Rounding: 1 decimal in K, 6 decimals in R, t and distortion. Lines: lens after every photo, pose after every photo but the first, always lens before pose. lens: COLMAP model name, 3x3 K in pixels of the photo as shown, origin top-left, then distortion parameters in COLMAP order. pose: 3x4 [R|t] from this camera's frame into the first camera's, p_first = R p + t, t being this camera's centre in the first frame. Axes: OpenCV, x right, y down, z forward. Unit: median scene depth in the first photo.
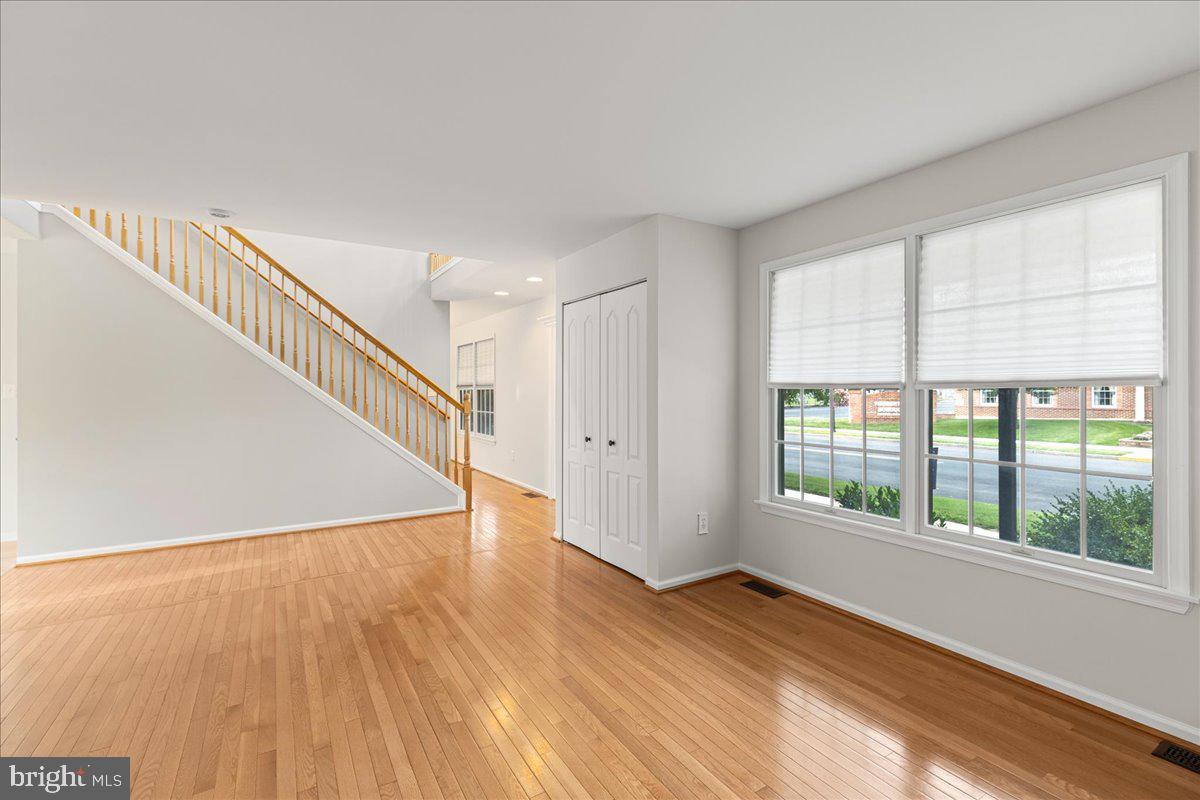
lens RADIAL K [[533.1, 0, 602.0], [0, 533.1, 392.6], [0, 0, 1]] dist [0.003269, 0.000578]
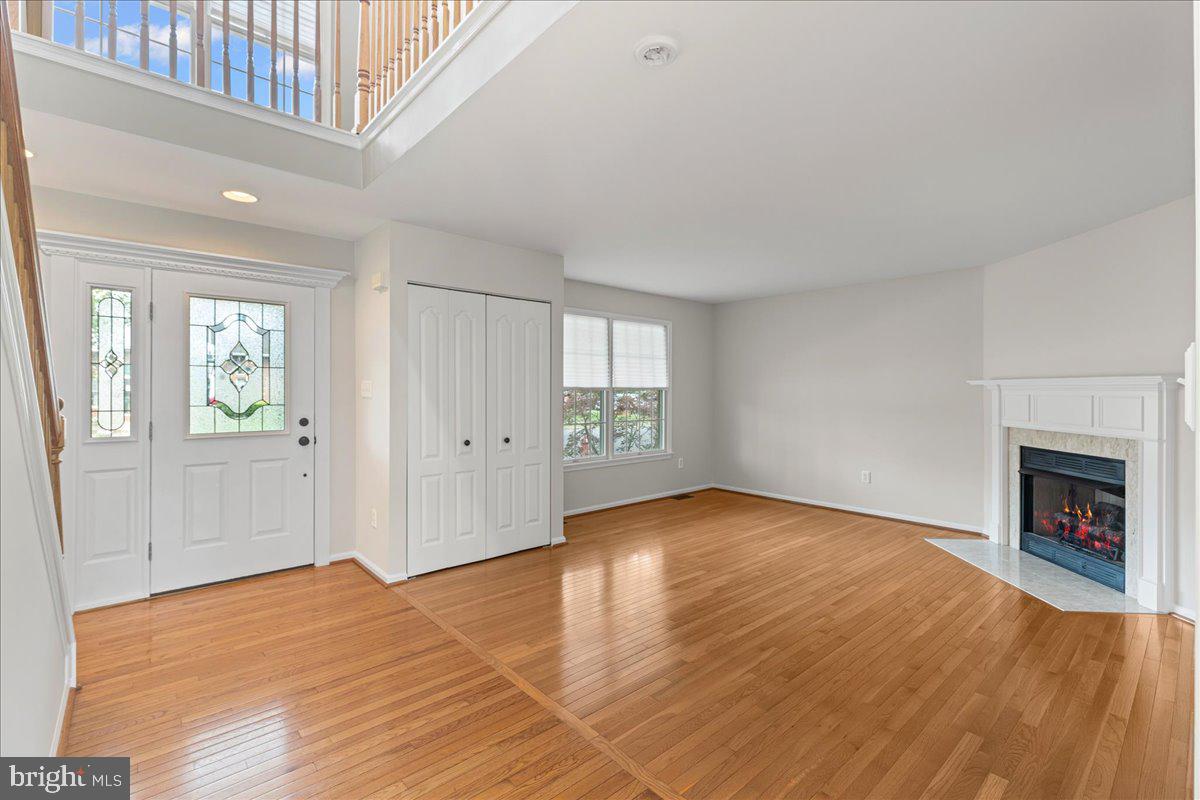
lens RADIAL K [[533.1, 0, 602.3], [0, 533.1, 395.5], [0, 0, 1]] dist [0.003269, 0.000578]
pose [[-0.171130, -0.012295, 0.985172, -1.462830], [-0.003998, 0.999923, 0.011785, -0.011773], [-0.985240, -0.001922, -0.171166, 1.362680]]
